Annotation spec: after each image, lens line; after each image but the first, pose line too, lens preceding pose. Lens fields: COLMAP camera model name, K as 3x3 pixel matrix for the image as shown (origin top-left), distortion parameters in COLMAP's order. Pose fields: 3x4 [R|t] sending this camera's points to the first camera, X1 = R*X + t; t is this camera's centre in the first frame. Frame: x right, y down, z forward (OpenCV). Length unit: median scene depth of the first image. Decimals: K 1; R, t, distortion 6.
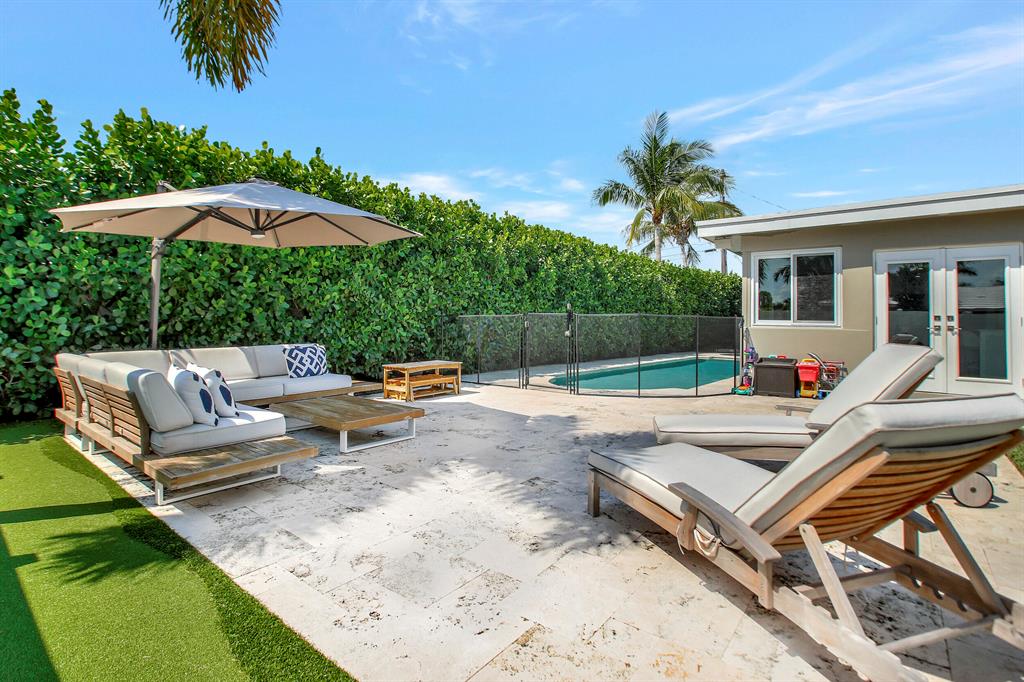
lens RADIAL K [[469.7, 0, 519.0], [0, 469.7, 329.8], [0, 0, 1]] dist [-0.051342, 0.023447]
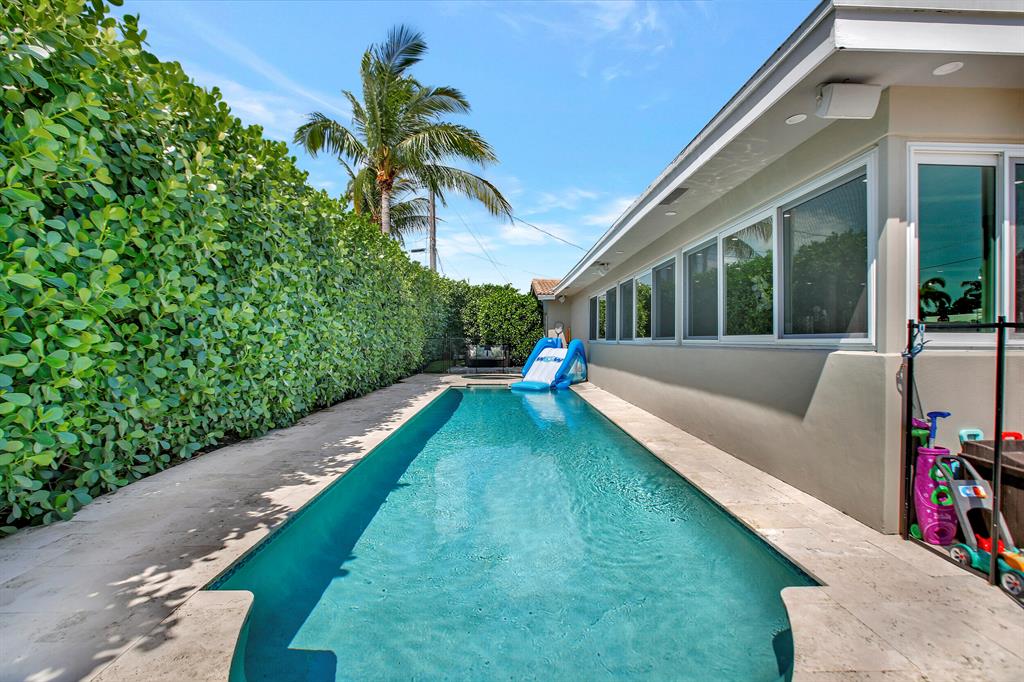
lens RADIAL K [[469.7, 0, 519.0], [0, 469.7, 329.8], [0, 0, 1]] dist [-0.051342, 0.023447]
pose [[0.784218, -0.001421, 0.620483, 0.038130], [0.017656, 0.999644, -0.020025, -0.015404], [-0.620234, 0.026660, 0.783964, 0.611470]]
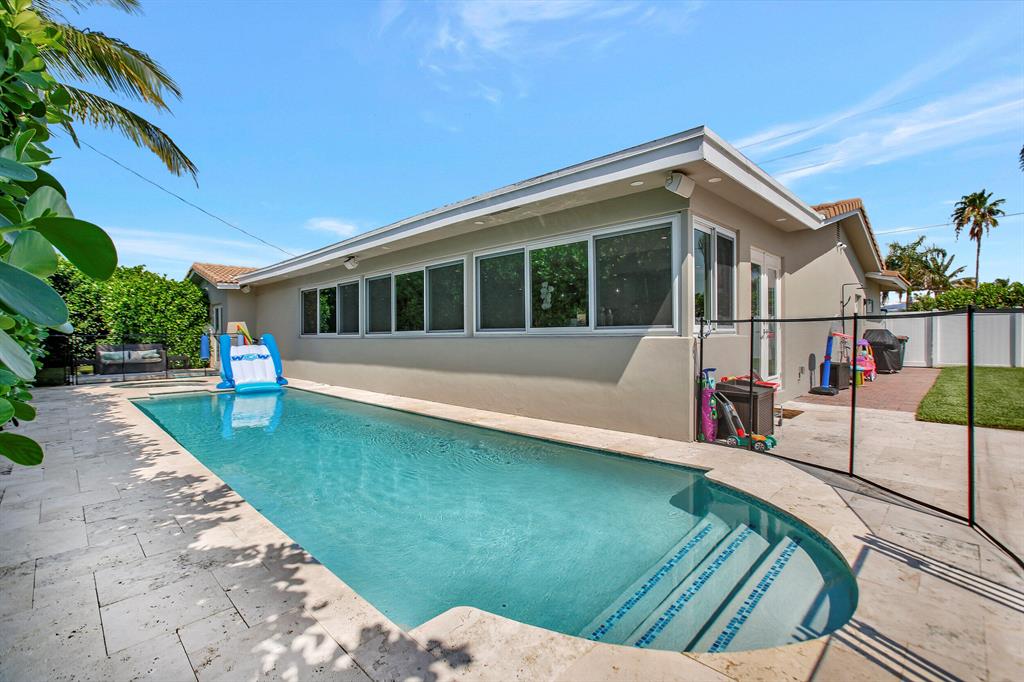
lens RADIAL K [[469.7, 0, 519.0], [0, 469.7, 329.8], [0, 0, 1]] dist [-0.051342, 0.023447]
pose [[0.150007, -0.009786, 0.988636, -0.073019], [0.024712, 0.999676, 0.006145, -0.016718], [-0.988376, 0.023509, 0.150200, 0.740540]]
